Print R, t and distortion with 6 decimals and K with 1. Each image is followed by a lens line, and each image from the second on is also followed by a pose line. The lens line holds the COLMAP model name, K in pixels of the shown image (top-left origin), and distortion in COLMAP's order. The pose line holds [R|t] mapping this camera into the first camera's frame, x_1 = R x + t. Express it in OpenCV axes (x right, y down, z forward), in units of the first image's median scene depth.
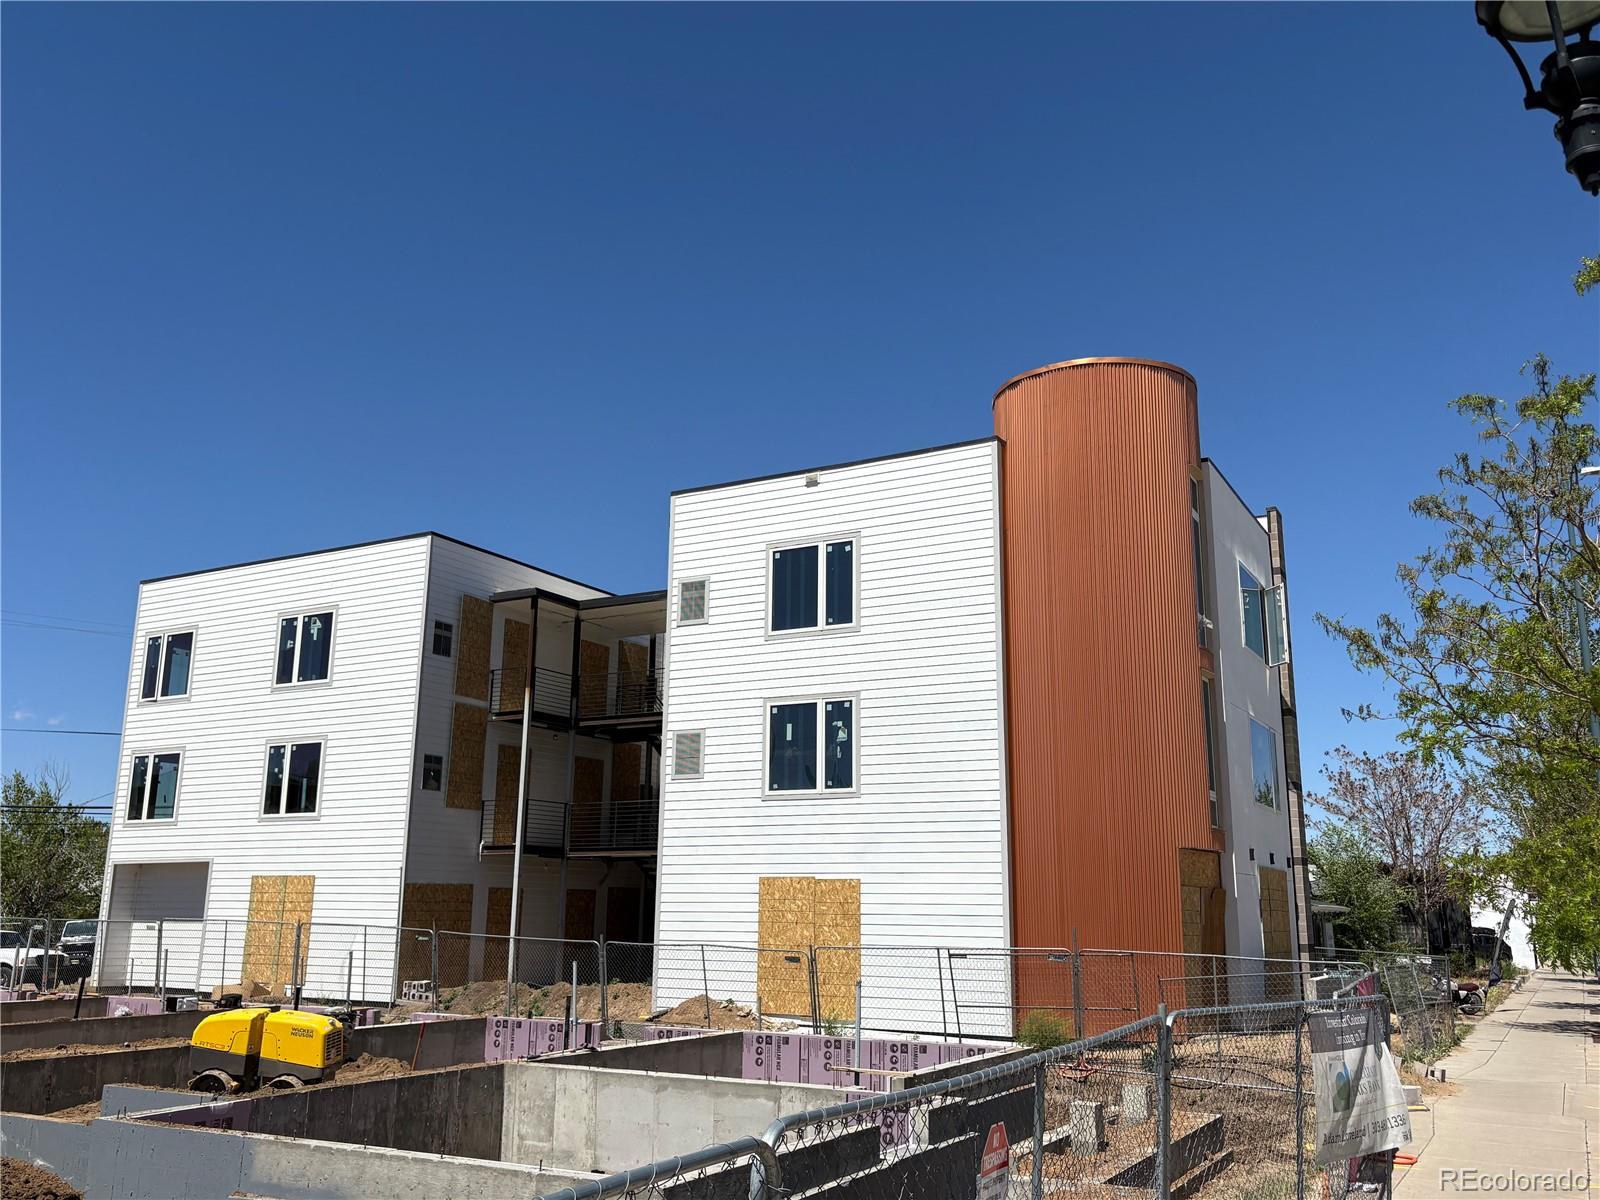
lens RADIAL K [[1342.2, 0, 800.0], [0, 1342.2, 600.0], [0, 0, 1]] dist [0.121720, -0.275991]
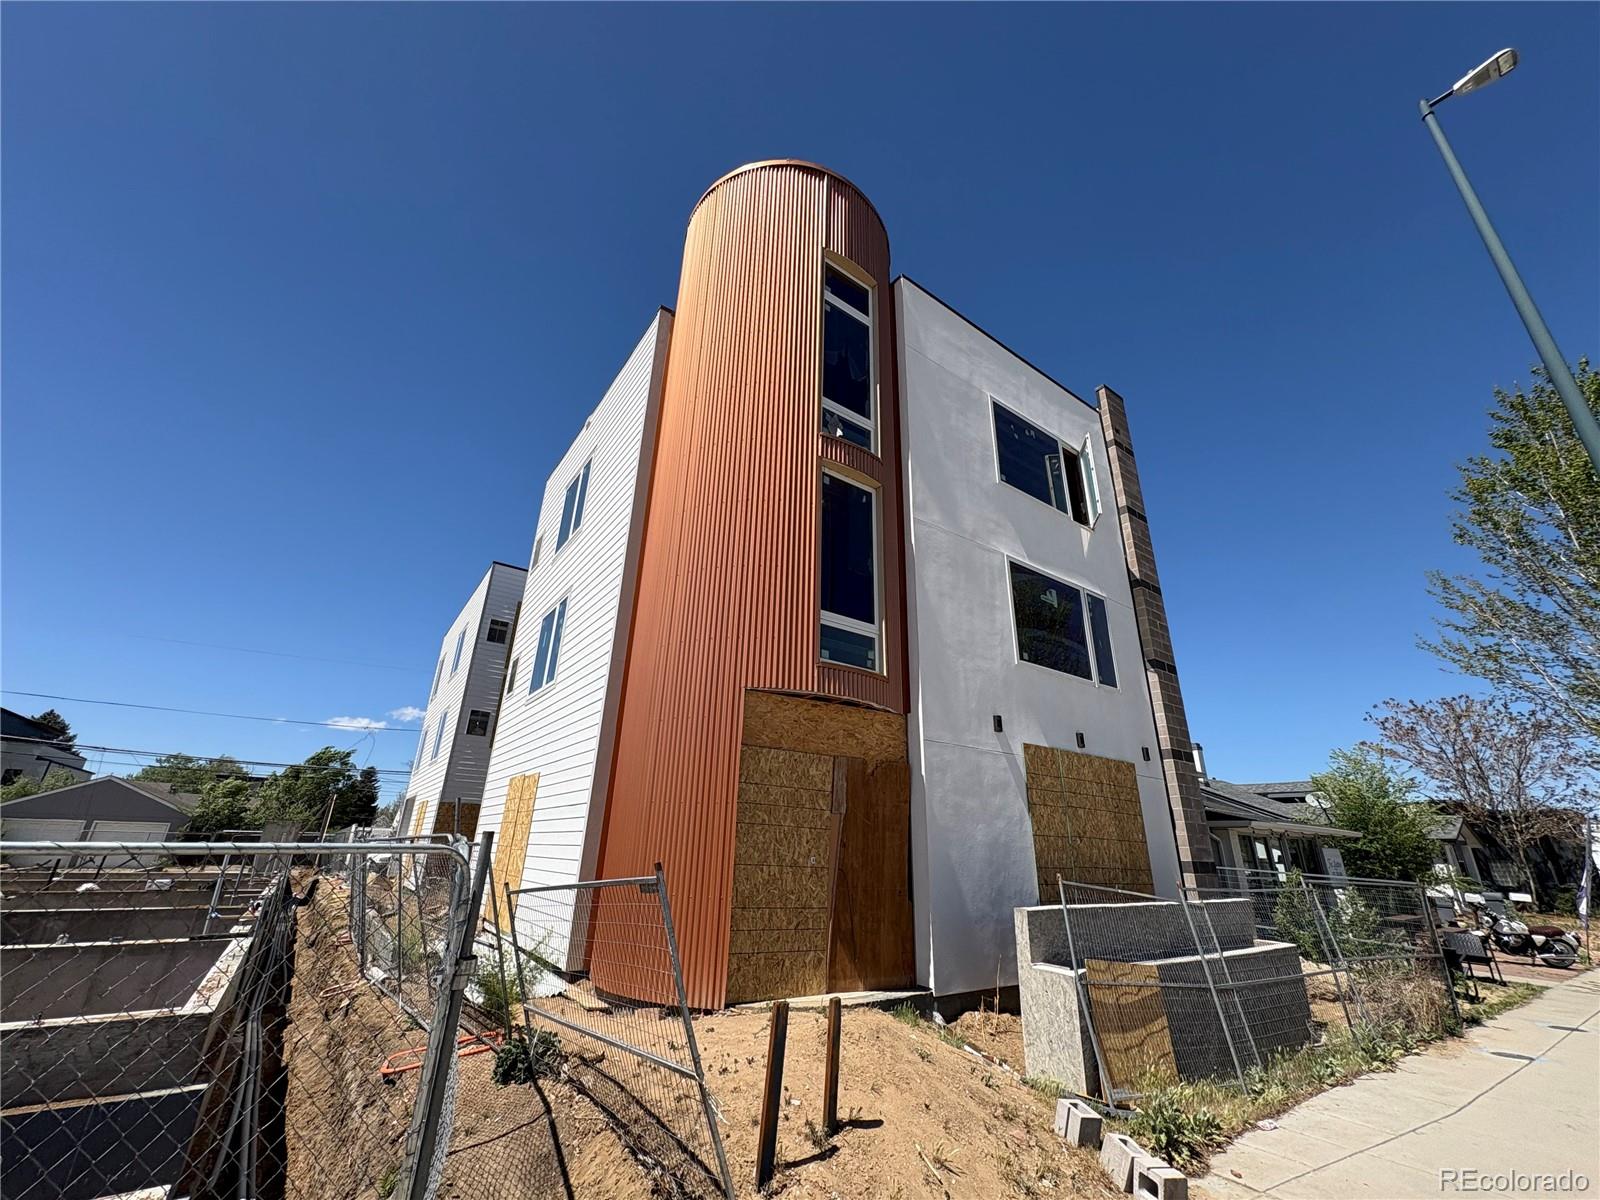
lens RADIAL K [[639.7, 0, 800.0], [0, 639.7, 600.0], [0, 0, 1]] dist [-0.001905, -0.000093]
pose [[0.904855, -0.143920, -0.400655, 0.345254], [0.079938, 0.981822, -0.172147, 0.155318], [0.418147, 0.123740, 0.899912, 0.571264]]
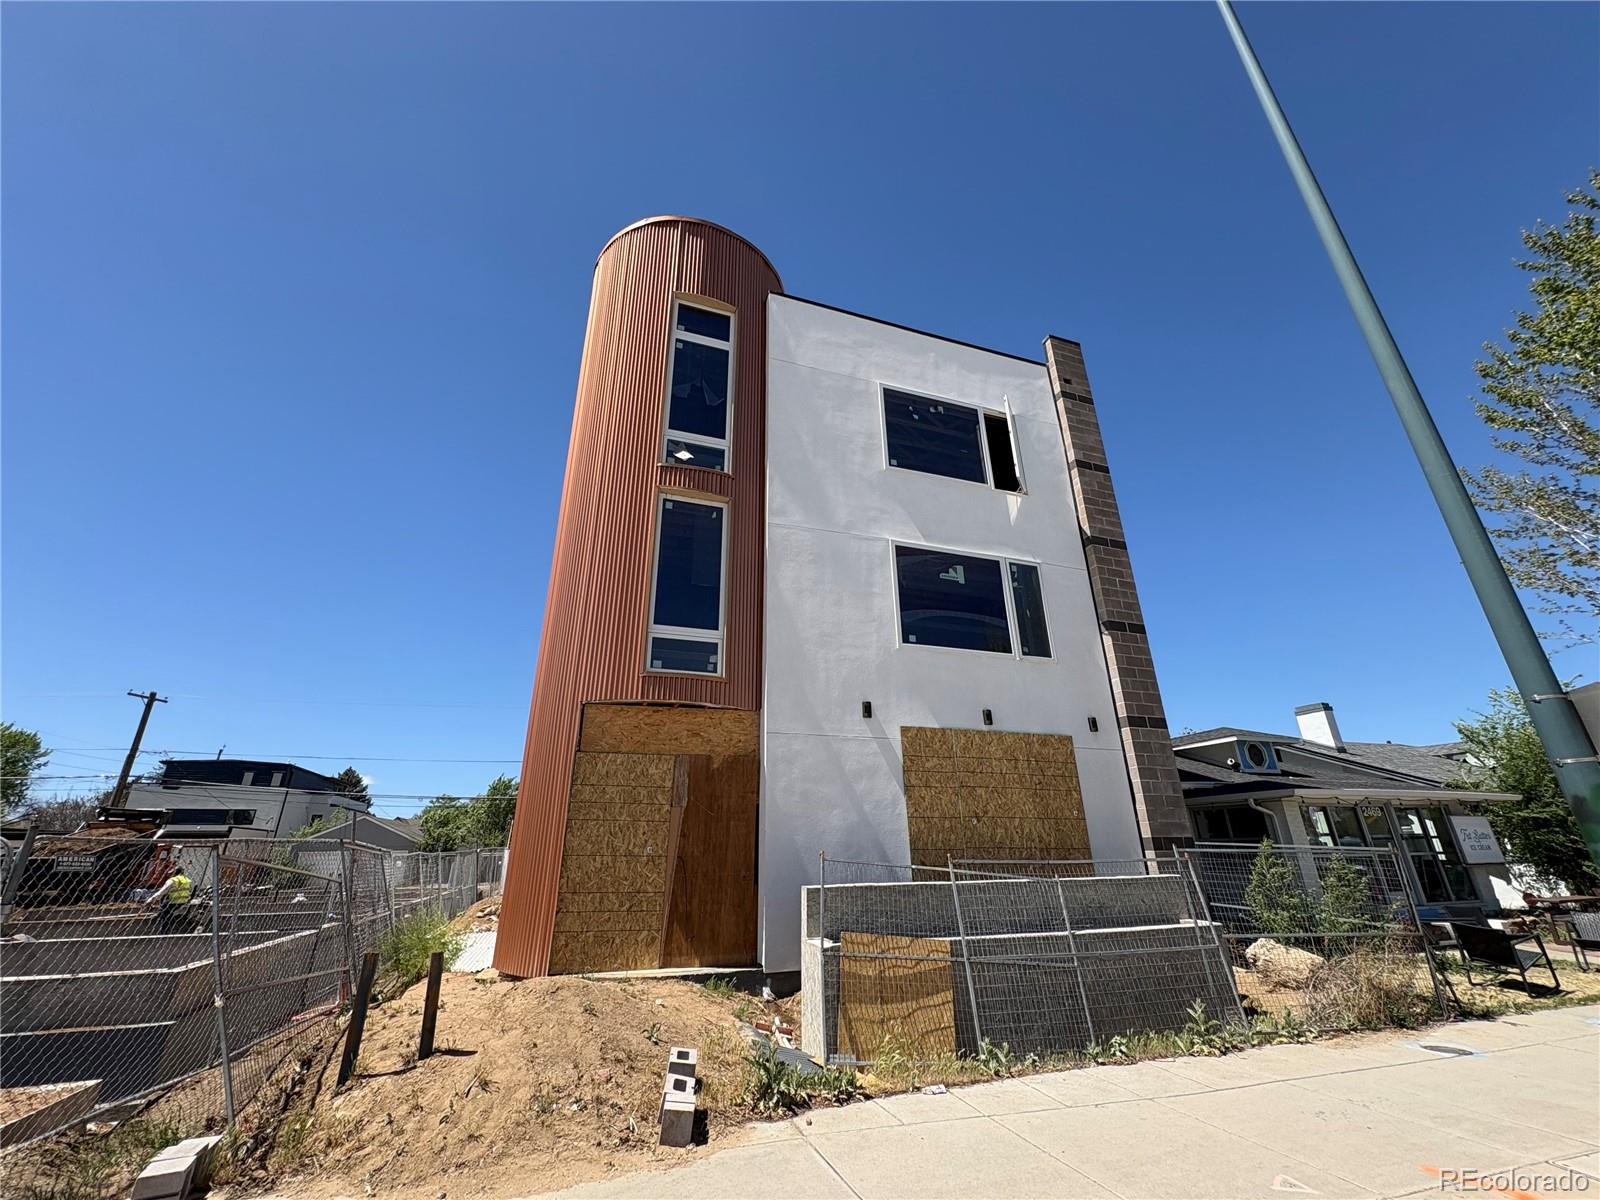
lens RADIAL K [[643.1, 0, 800.3], [0, 643.1, 597.4], [0, 0, 1]] dist [-0.001932, -0.000204]
pose [[0.742365, -0.270304, -0.613050, 0.484306], [0.170921, 0.961135, -0.216807, 0.178456], [0.647828, 0.056167, 0.759714, 0.633462]]
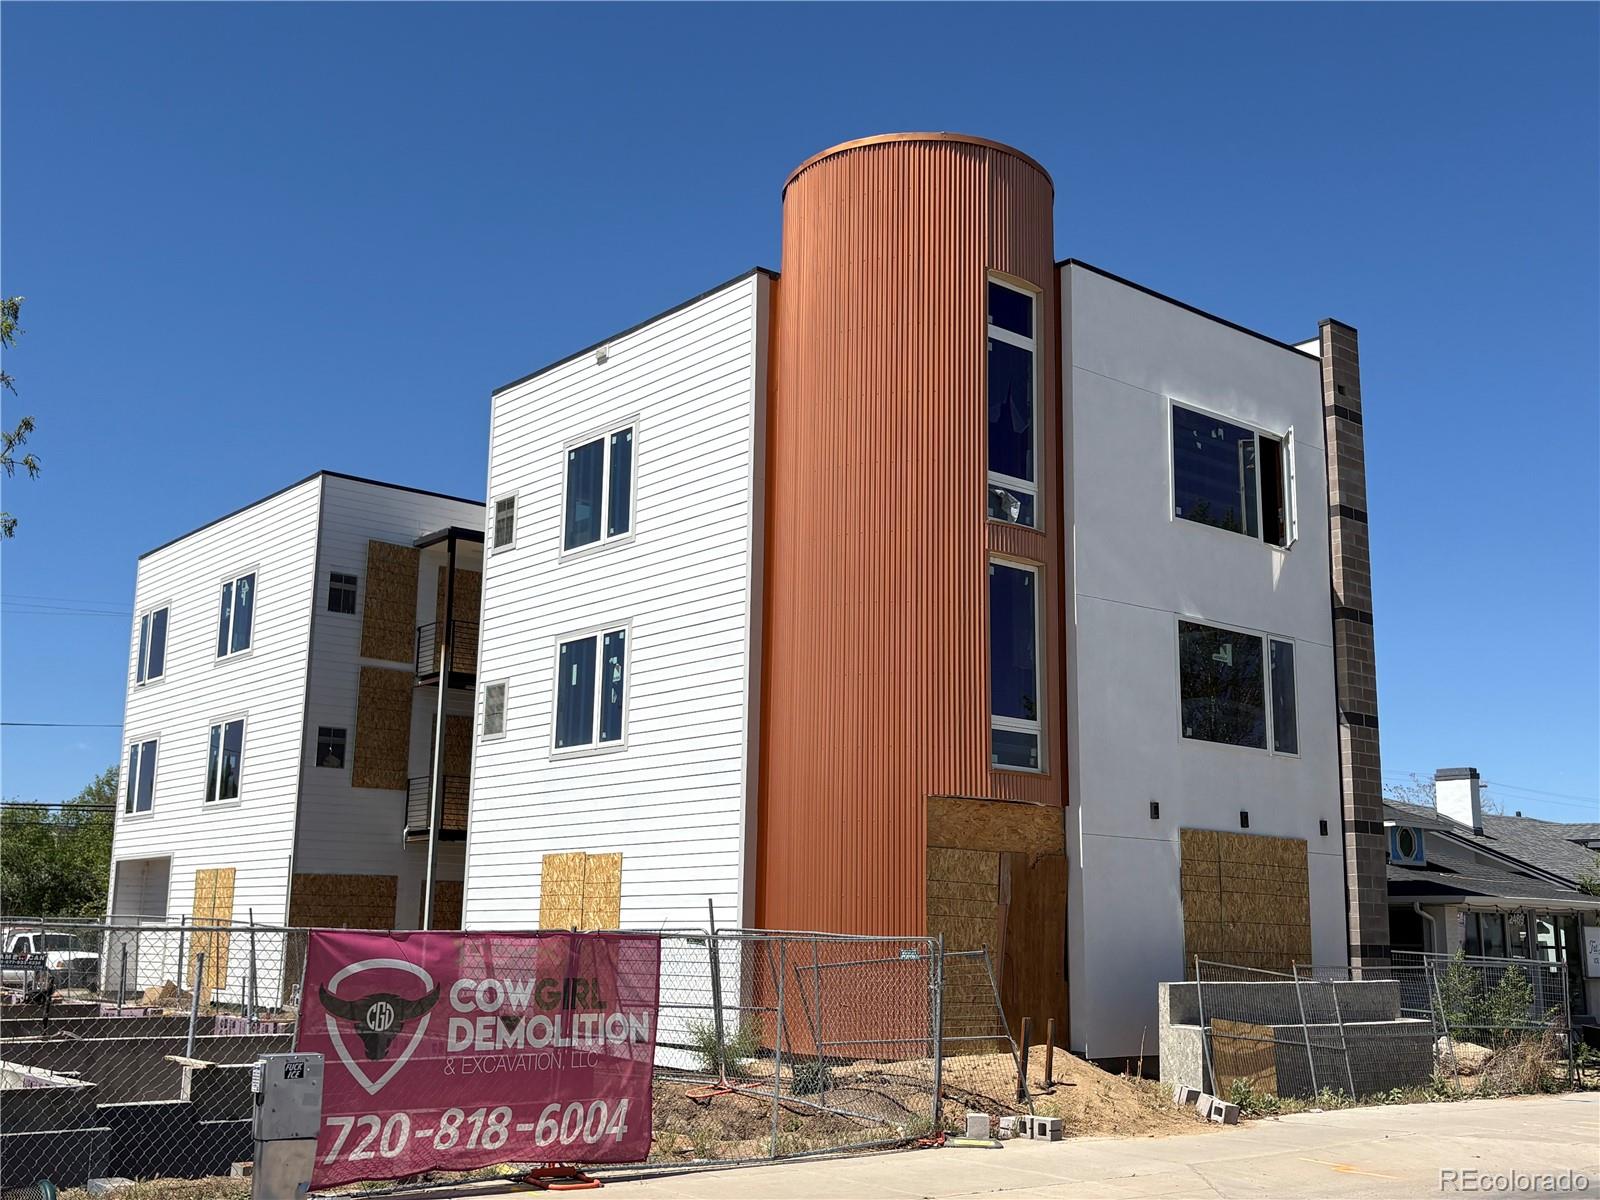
lens RADIAL K [[1664.0, 0, 803.1], [0, 1664.0, 611.6], [0, 0, 1]] dist [0.156246, -0.438323]
pose [[0.935960, -0.065290, -0.345999, 0.423091], [0.075526, 0.997013, 0.016170, 0.050240], [0.343910, -0.041266, 0.938096, 0.107363]]
